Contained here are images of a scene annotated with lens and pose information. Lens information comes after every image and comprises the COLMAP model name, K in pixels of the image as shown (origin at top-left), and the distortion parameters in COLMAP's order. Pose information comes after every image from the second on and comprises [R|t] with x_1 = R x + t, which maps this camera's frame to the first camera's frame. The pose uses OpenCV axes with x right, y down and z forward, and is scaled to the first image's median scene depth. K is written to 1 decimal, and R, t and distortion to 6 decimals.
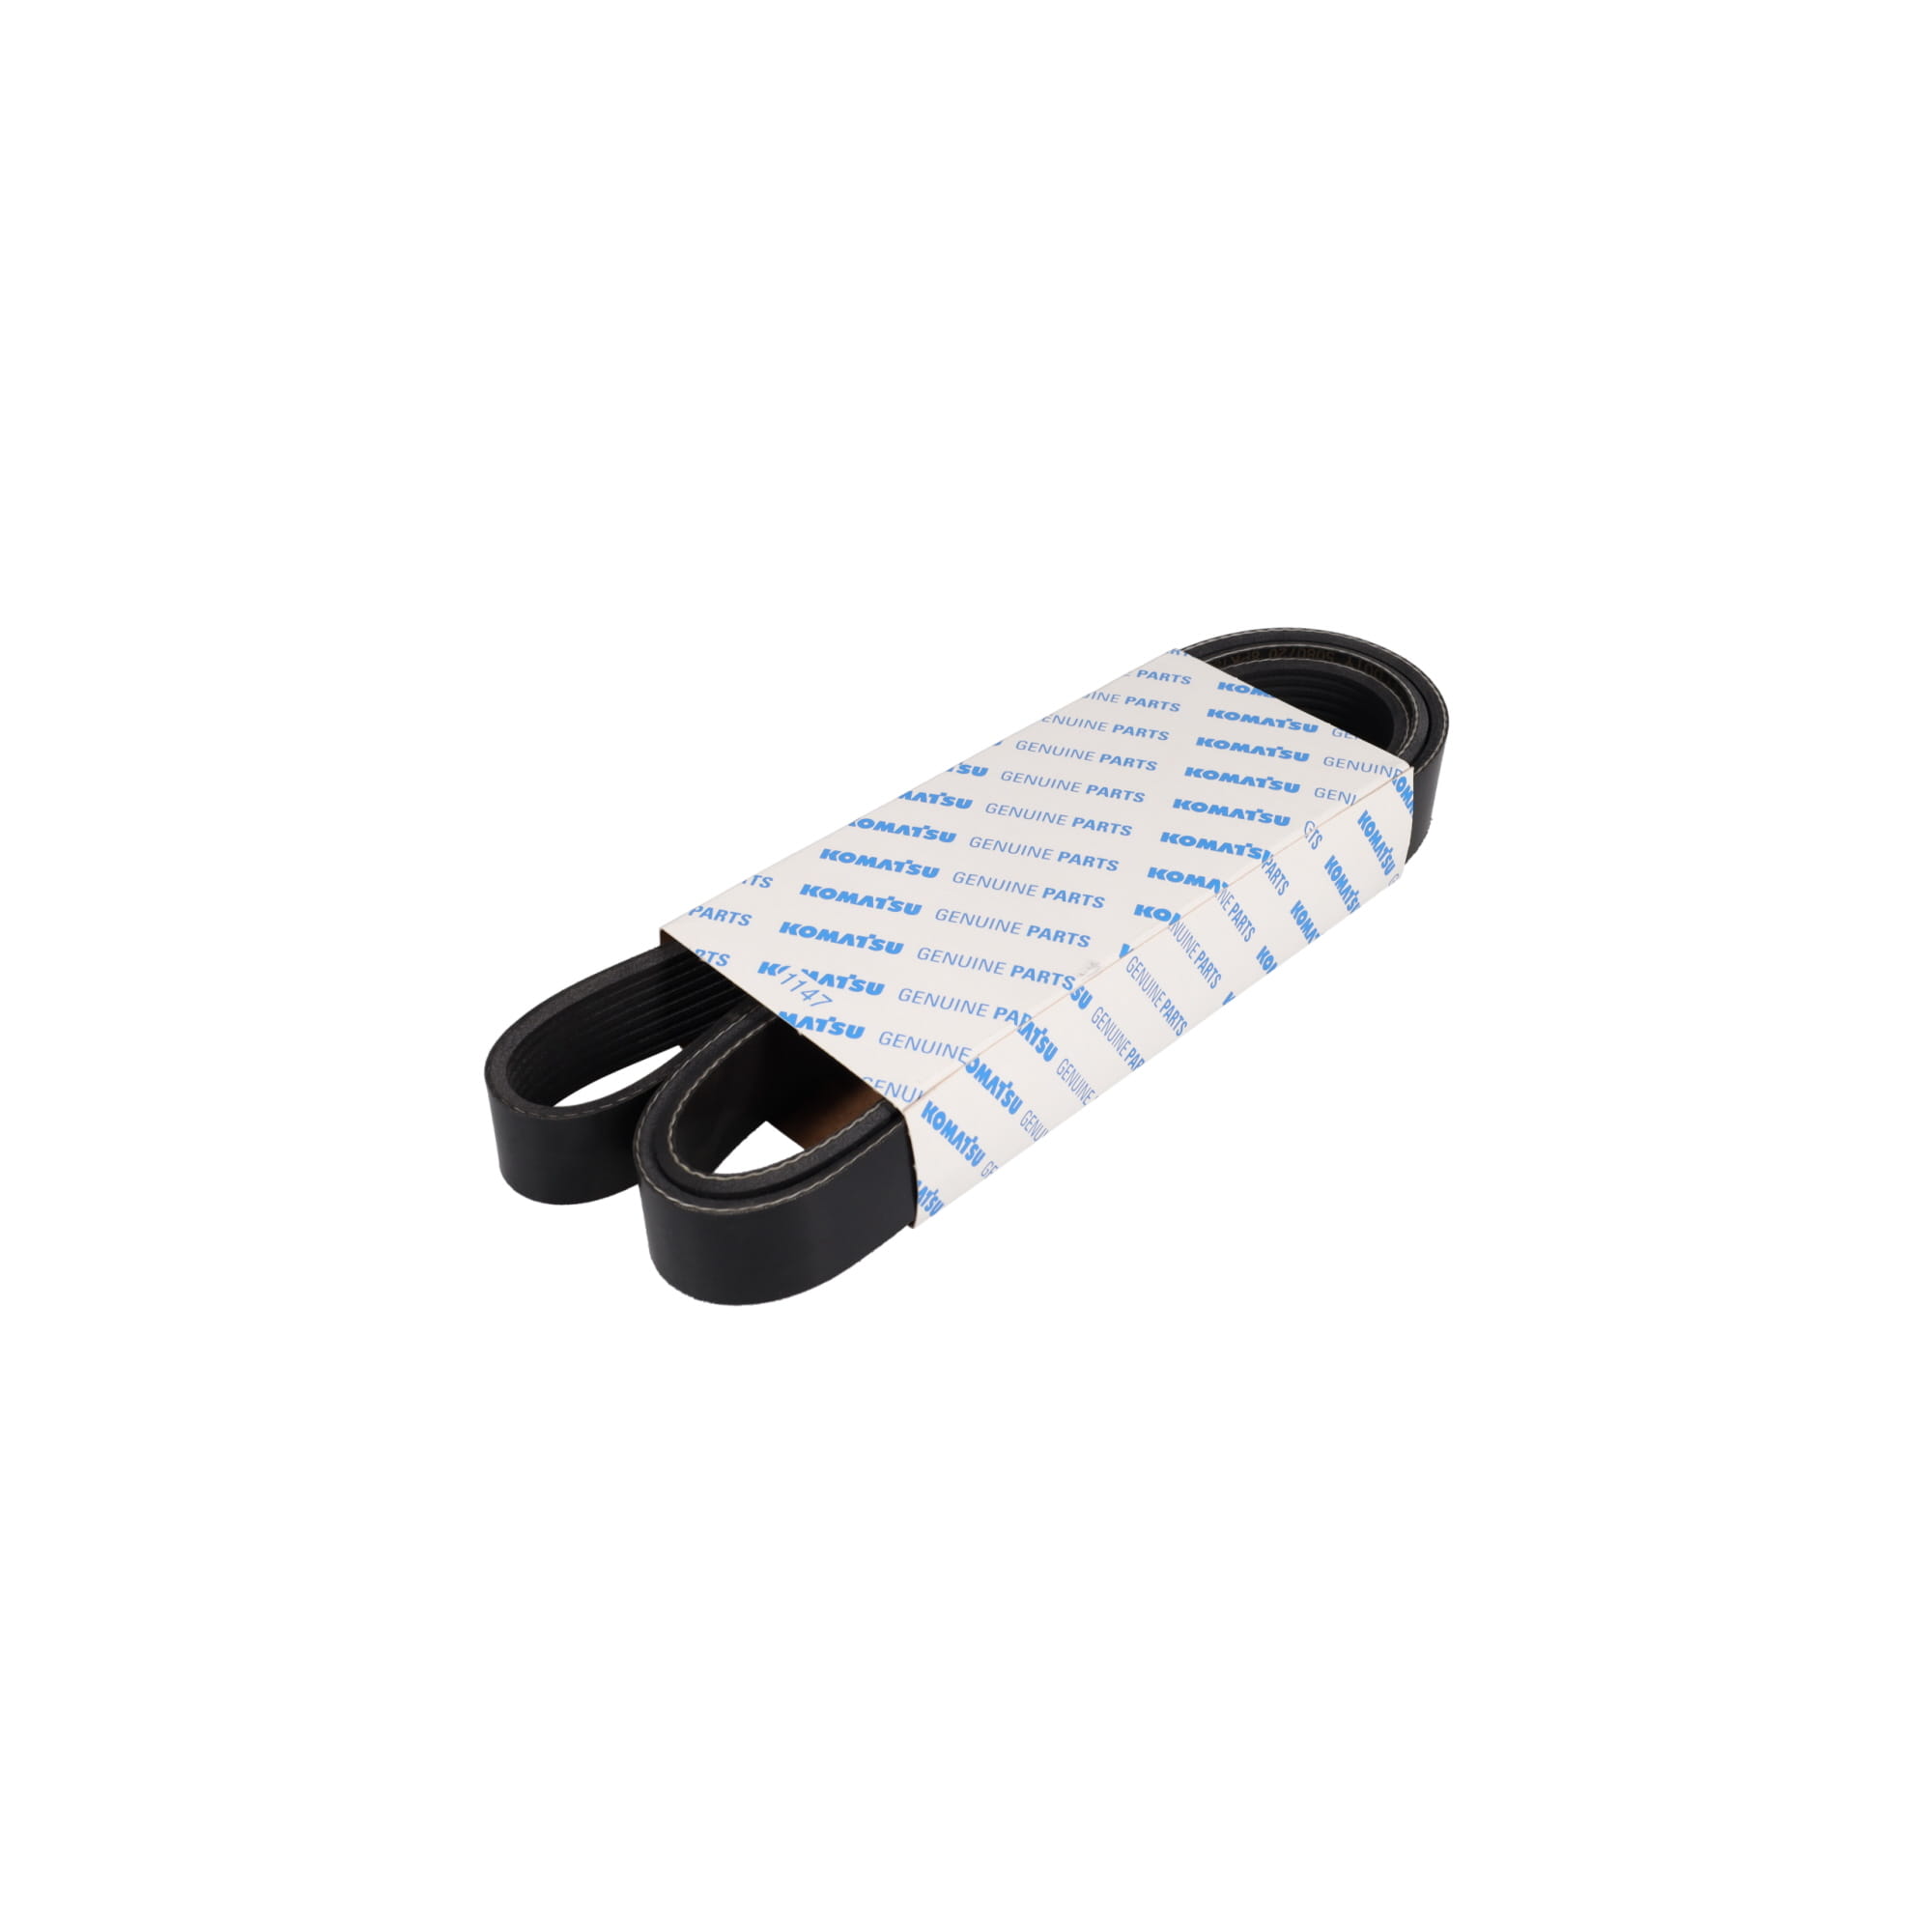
lens RADIAL K [[2309.3, 0, 1014.5], [0, 2309.3, 966.8], [0, 0, 1]] dist [0.010819, 0.001783]
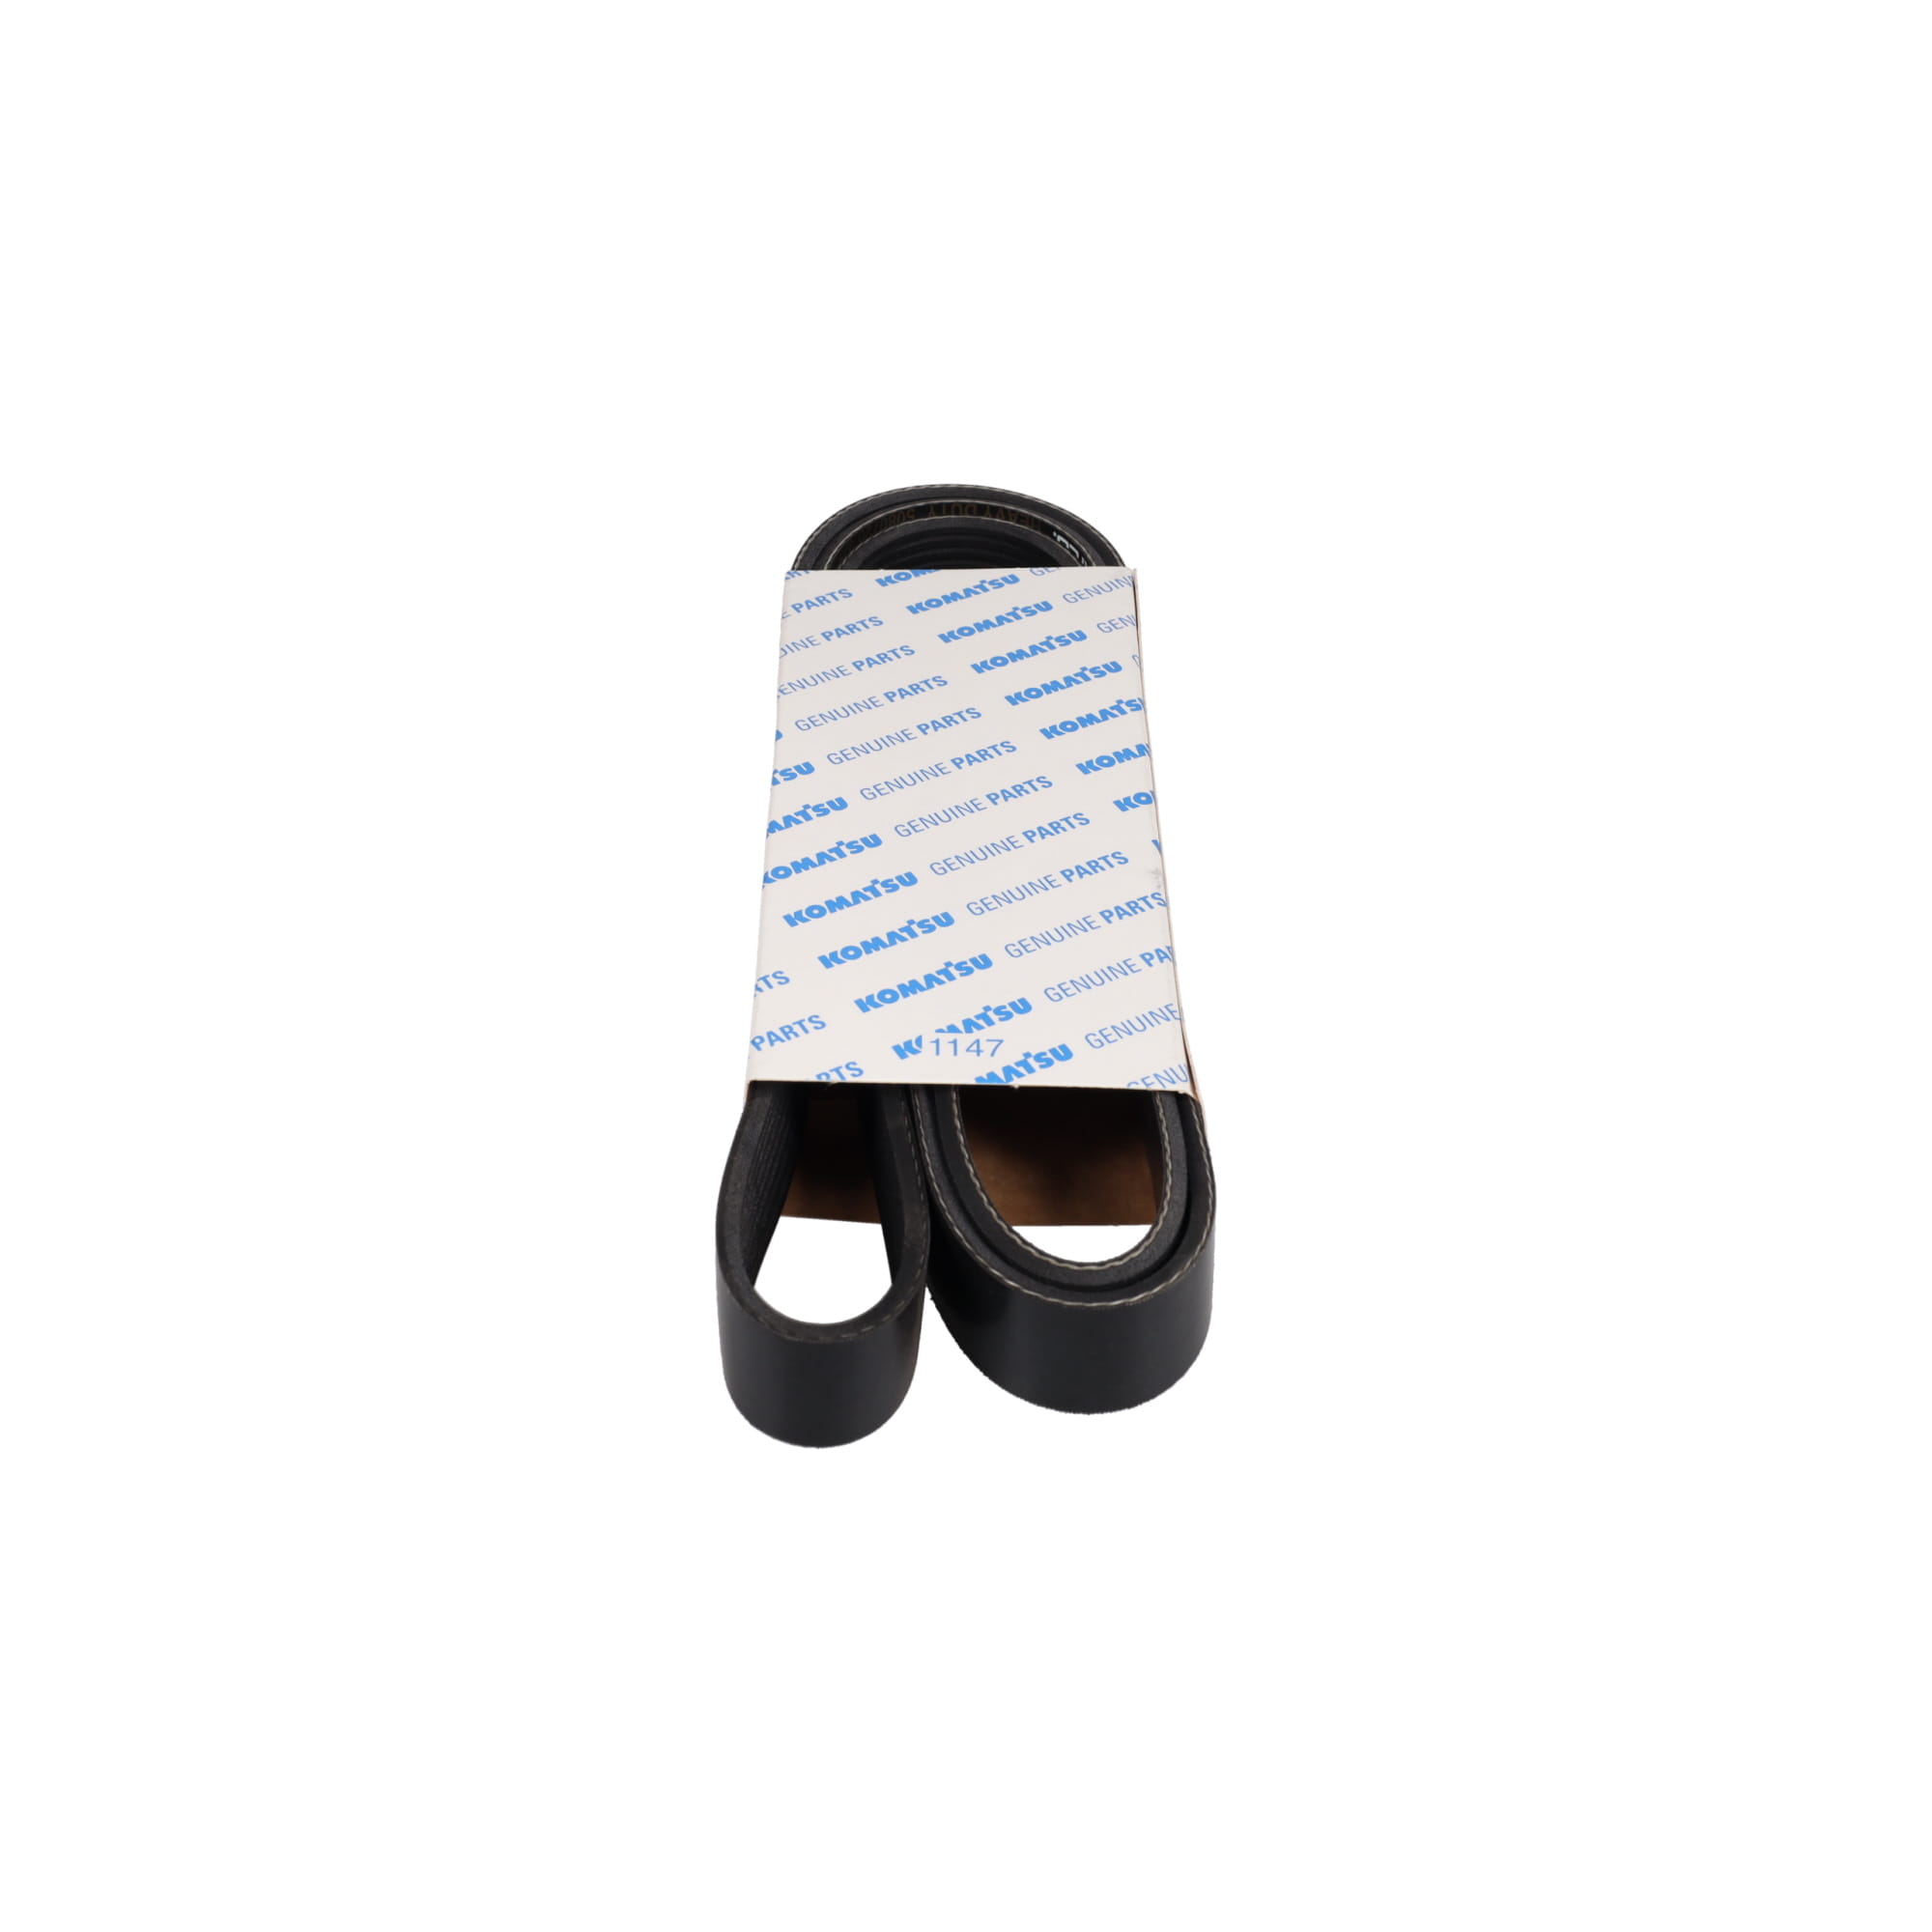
lens RADIAL K [[2699.0, 0, 966.0], [0, 2699.0, 966.0], [0, 0, 1]] dist [-0.002628, -0.002670]
pose [[0.700702, -0.462046, 0.543627, -0.567864], [0.455014, 0.876299, 0.158309, -0.158621], [-0.549526, 0.136430, 0.824262, 0.185083]]
